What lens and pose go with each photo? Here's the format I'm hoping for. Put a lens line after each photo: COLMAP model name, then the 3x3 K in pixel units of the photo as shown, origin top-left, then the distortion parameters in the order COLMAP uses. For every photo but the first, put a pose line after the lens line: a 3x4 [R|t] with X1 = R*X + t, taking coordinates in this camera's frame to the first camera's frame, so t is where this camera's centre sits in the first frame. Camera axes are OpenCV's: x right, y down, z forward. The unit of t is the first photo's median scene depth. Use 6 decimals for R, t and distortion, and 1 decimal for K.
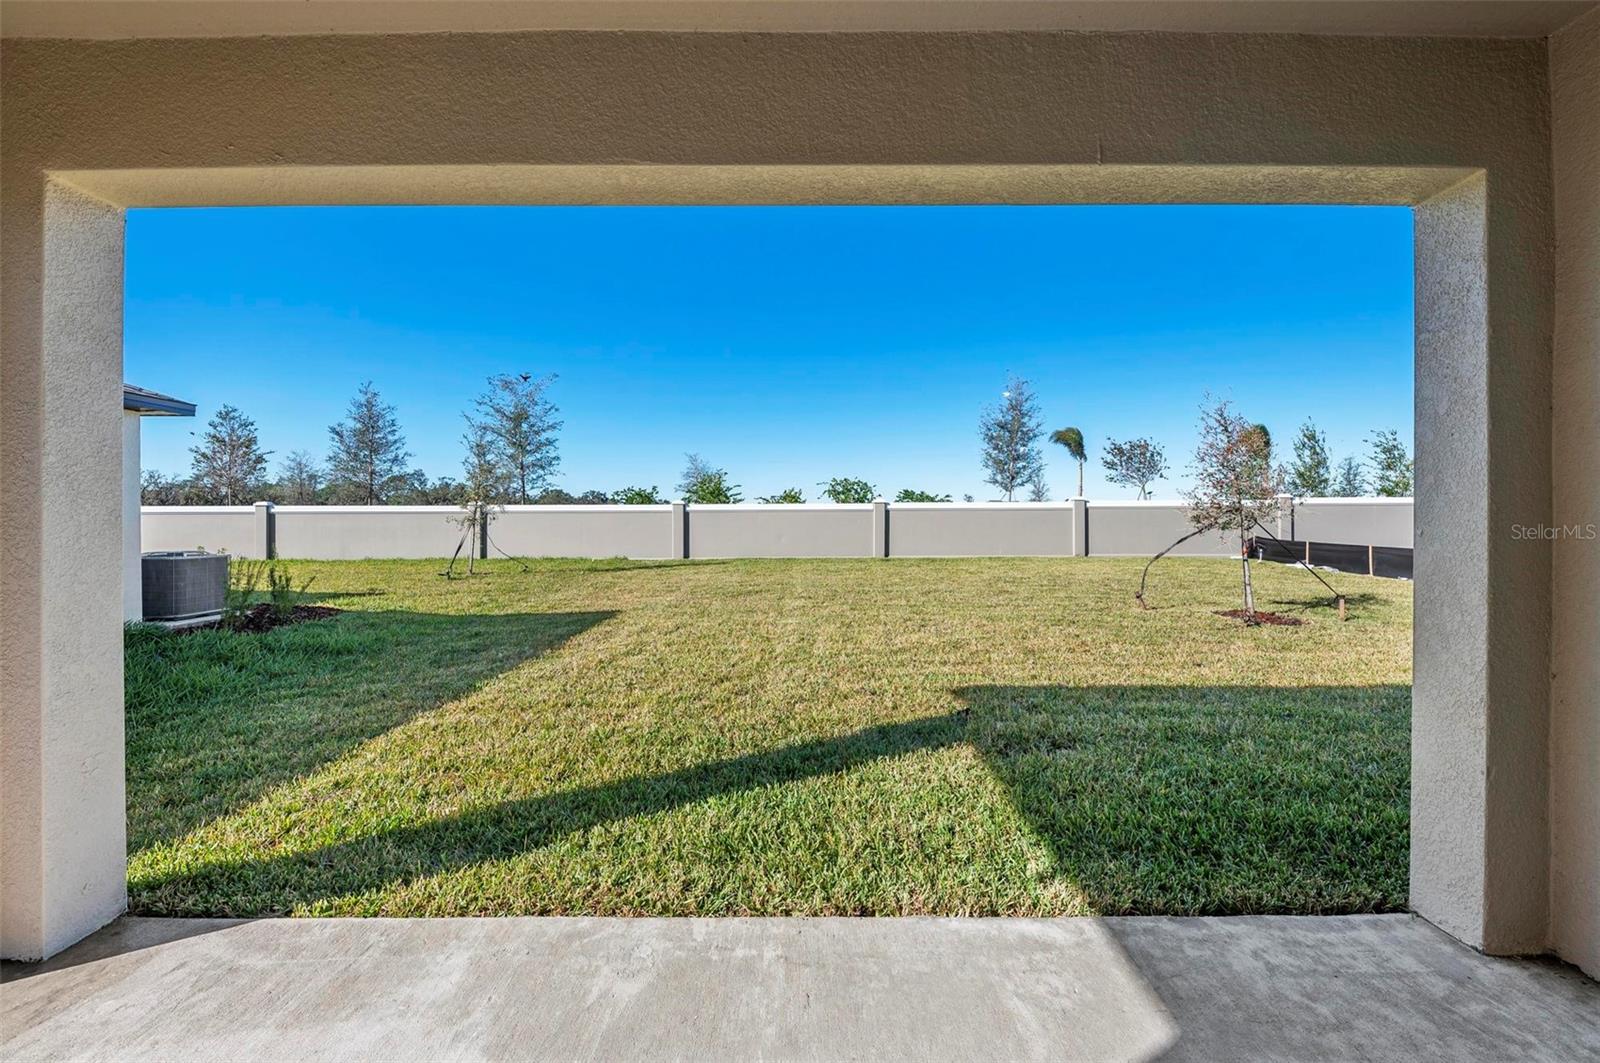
lens RADIAL K [[580.6, 0, 803.3], [0, 580.6, 524.2], [0, 0, 1]] dist [0.007222, -0.003583]
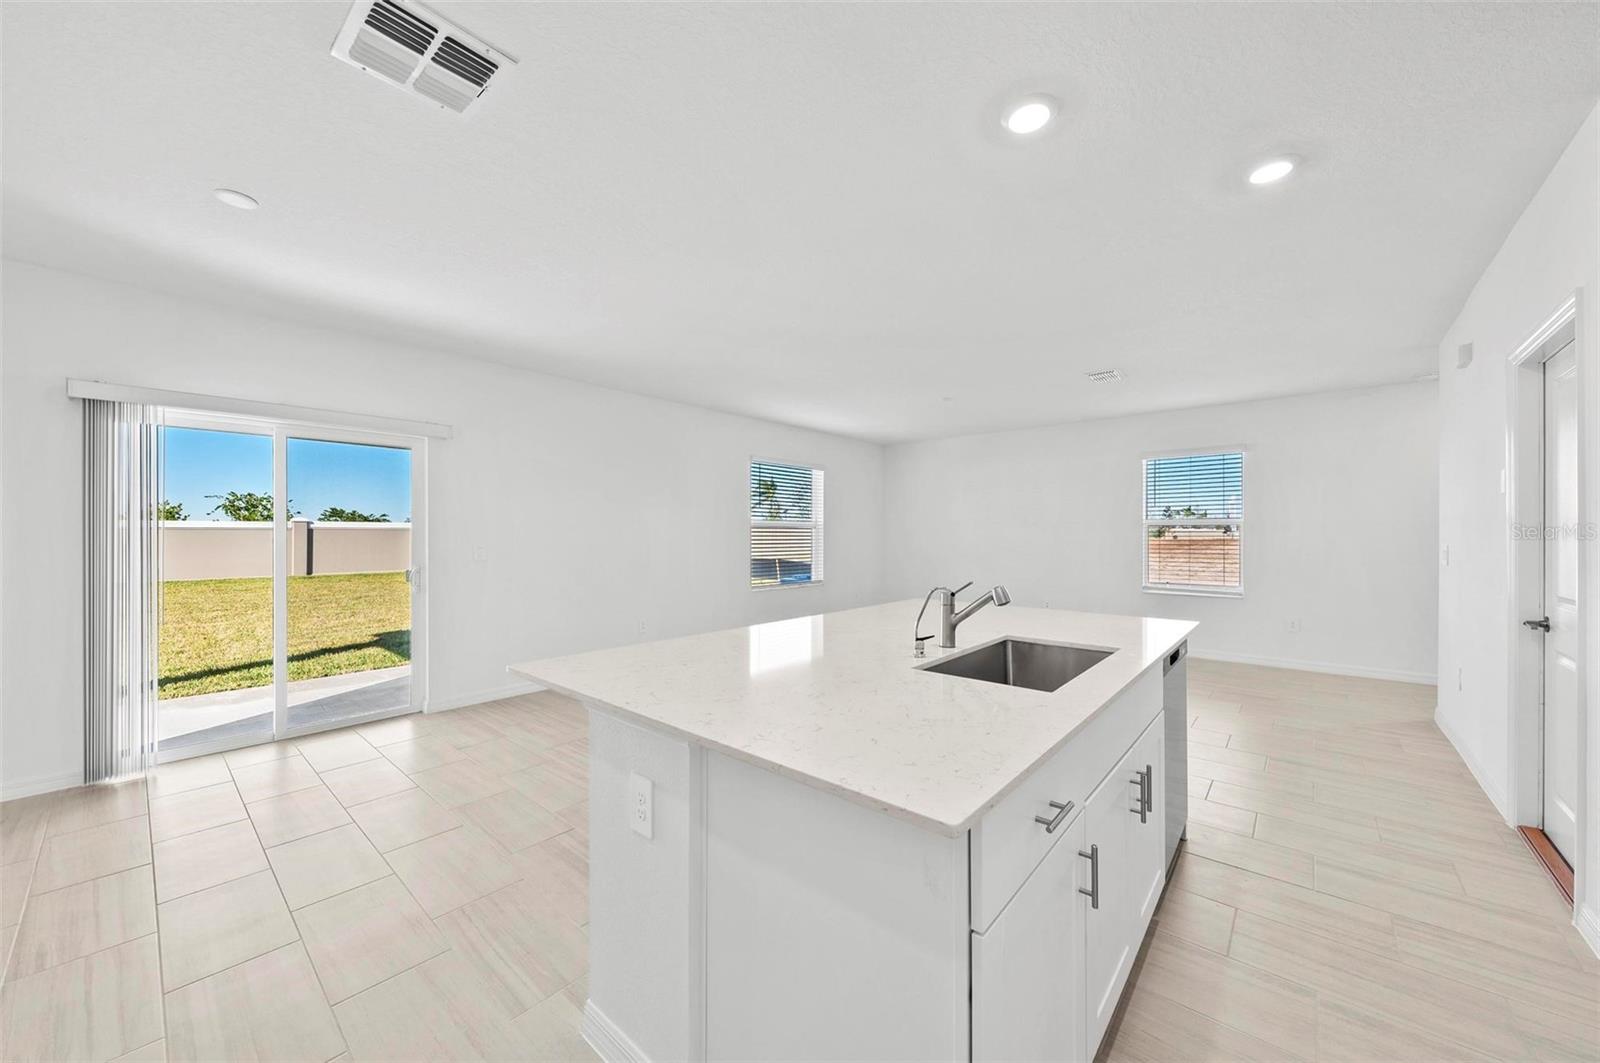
lens RADIAL K [[580.6, 0, 804.8], [0, 580.6, 536.6], [0, 0, 1]] dist [0.007222, -0.003583]
pose [[0.652777, 0.003263, 0.757543, -0.085683], [0.005335, 0.999946, -0.008904, 0.003874], [-0.757531, 0.009853, 0.652725, -0.434058]]
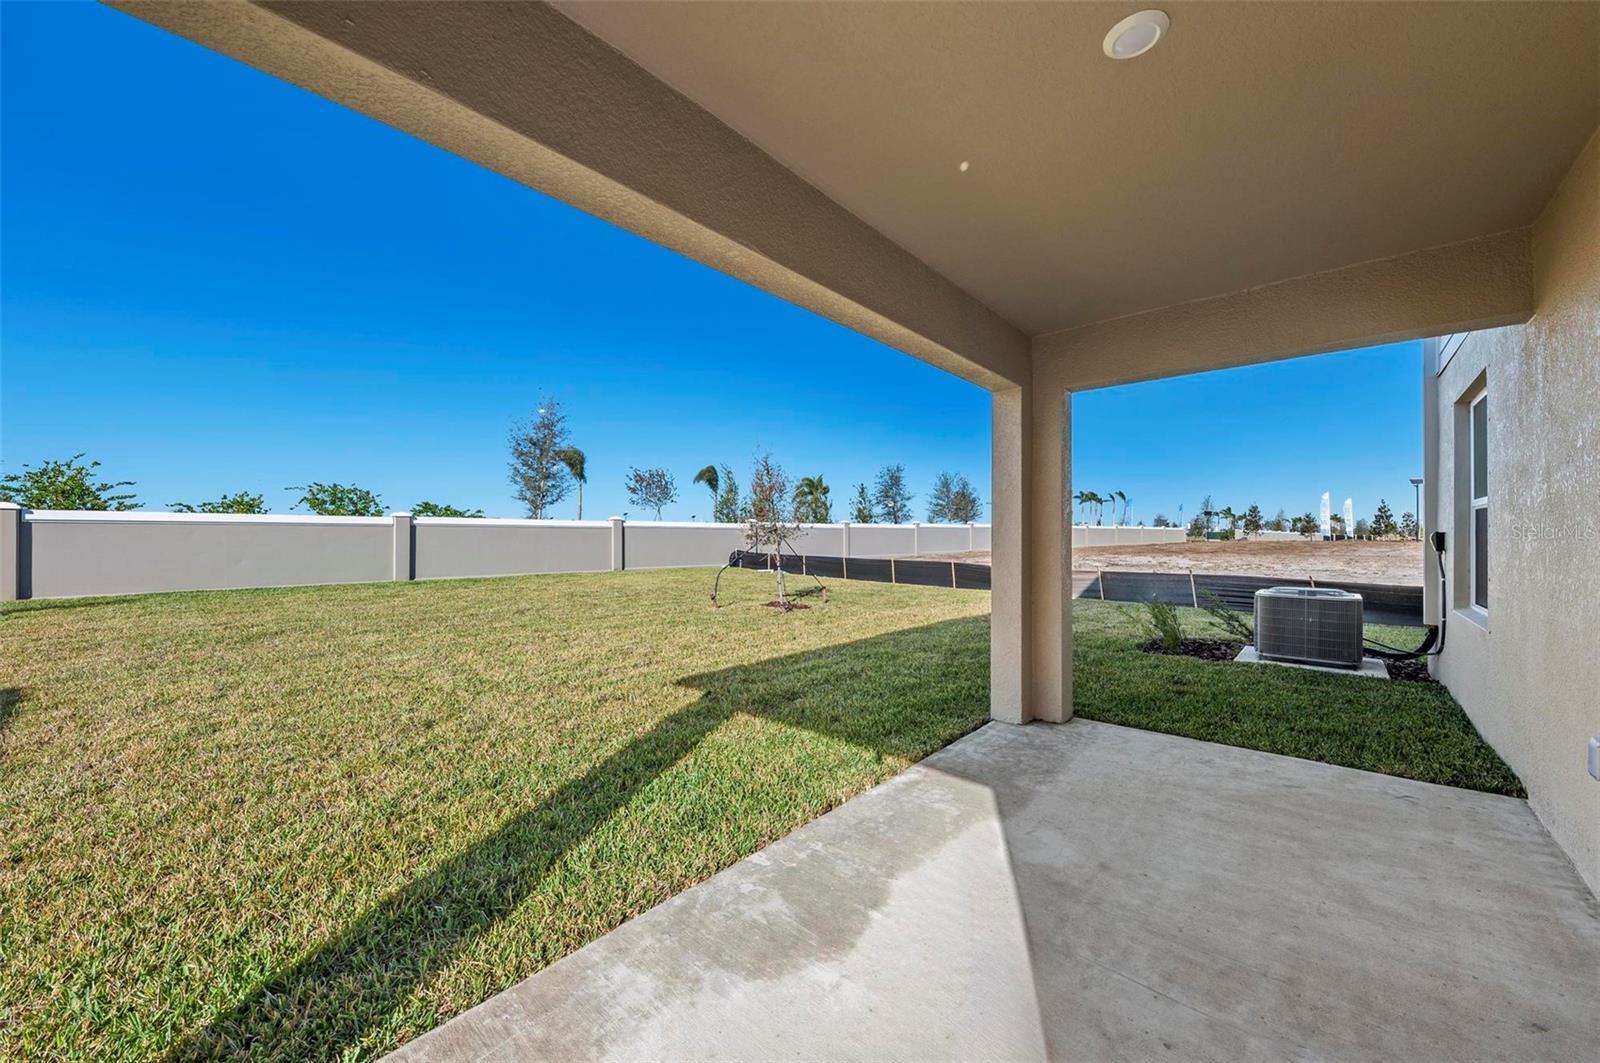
lens RADIAL K [[580.6, 0, 791.8], [0, 580.6, 536.0], [0, 0, 1]] dist [0.007222, -0.003583]
pose [[0.676184, 0.005564, 0.736712, -0.149071], [0.002120, 0.999953, -0.009498, 0.000874], [-0.736730, 0.007984, 0.676140, 0.013103]]
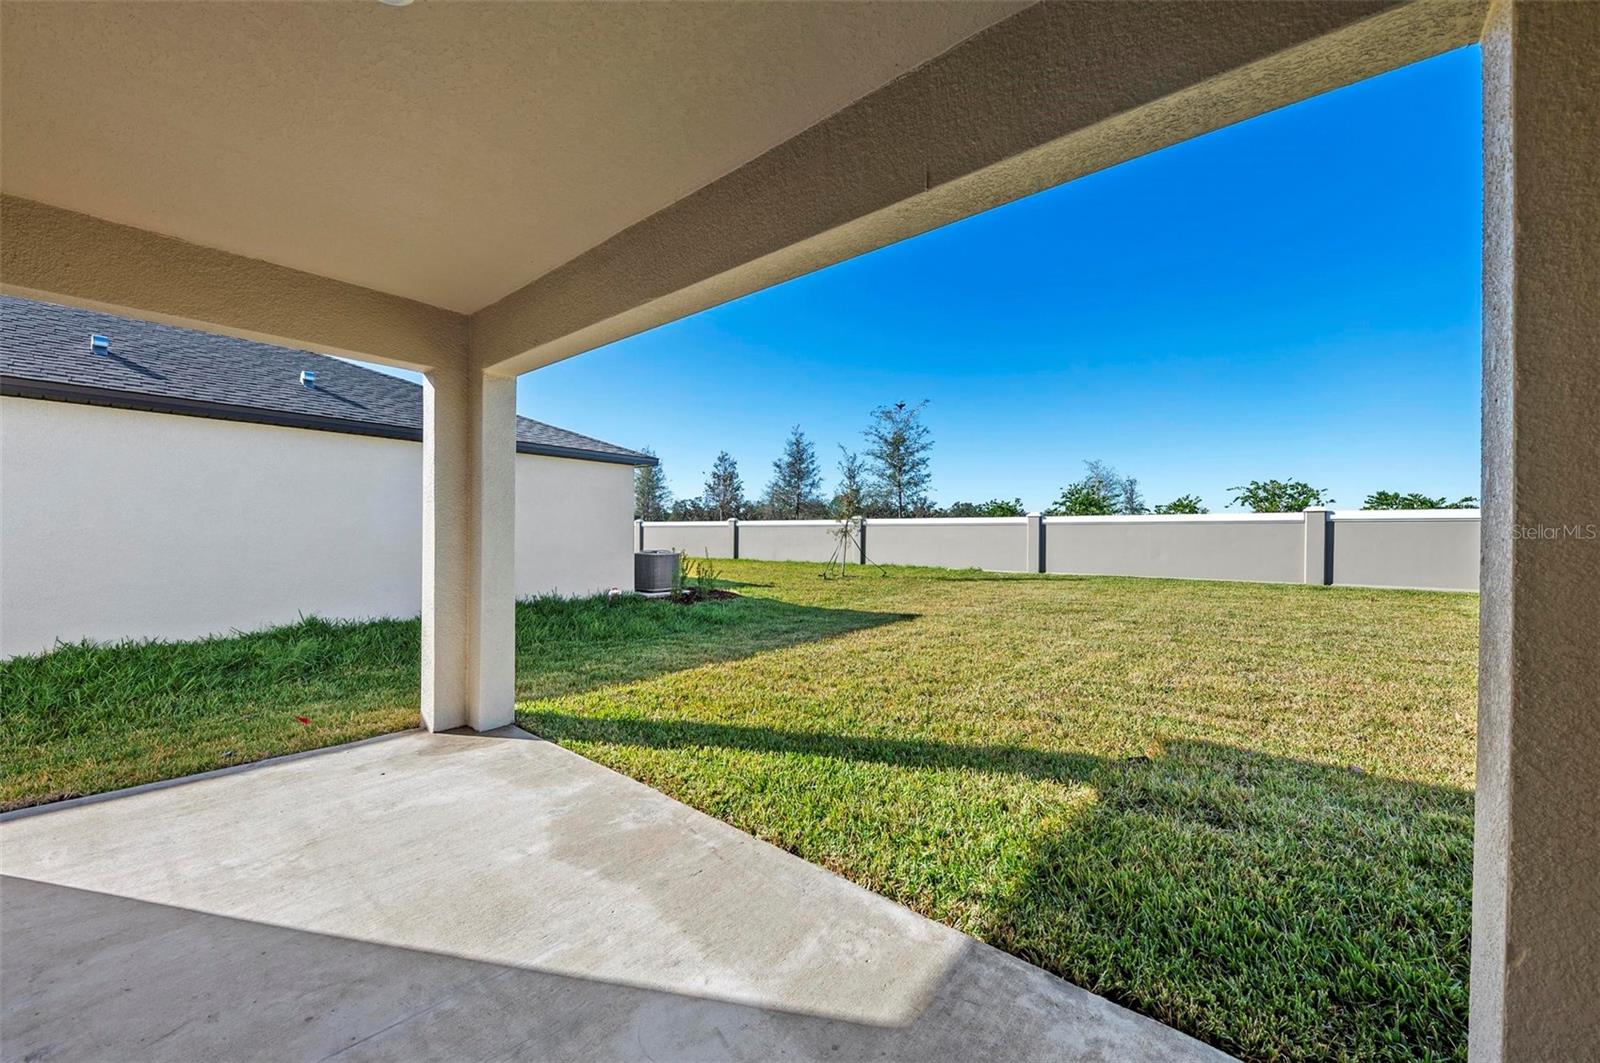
lens RADIAL K [[580.6, 0, 803.9], [0, 580.6, 533.5], [0, 0, 1]] dist [0.007222, -0.003583]
pose [[0.776372, 0.007687, -0.630228, 0.128473], [-0.011249, 0.999935, -0.001661, -0.000171], [0.630174, 0.008379, 0.776408, 0.007841]]
